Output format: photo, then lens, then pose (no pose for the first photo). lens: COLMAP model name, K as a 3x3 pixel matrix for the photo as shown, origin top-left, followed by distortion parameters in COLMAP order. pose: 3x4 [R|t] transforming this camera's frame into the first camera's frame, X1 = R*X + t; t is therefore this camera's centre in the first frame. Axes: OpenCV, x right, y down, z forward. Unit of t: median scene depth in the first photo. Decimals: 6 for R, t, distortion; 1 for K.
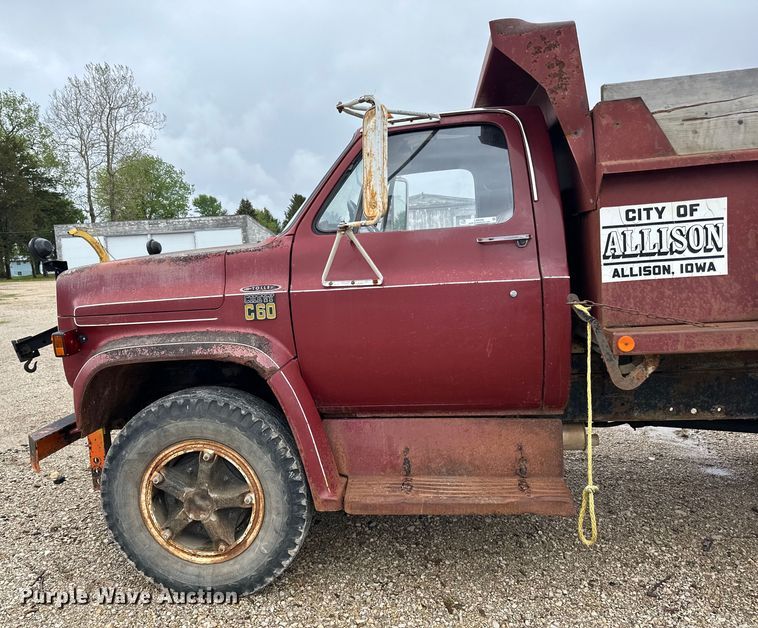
lens RADIAL K [[619.2, 0, 379.0], [0, 619.2, 314.0], [0, 0, 1]] dist [0.120802, -0.212935]
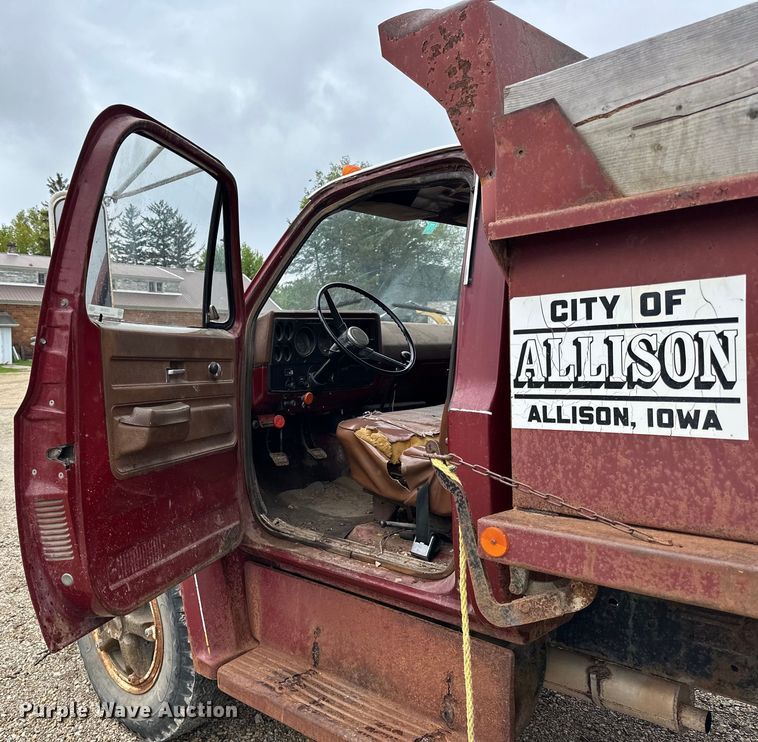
lens RADIAL K [[737.6, 0, 230.3], [0, 737.6, 371.5], [0, 0, 1]] dist [0.067413, -0.104705]
pose [[0.737446, 0.058580, -0.672861, 0.632489], [-0.089414, 0.995931, -0.011289, -0.072174], [0.669461, 0.068488, 0.739683, 0.333778]]
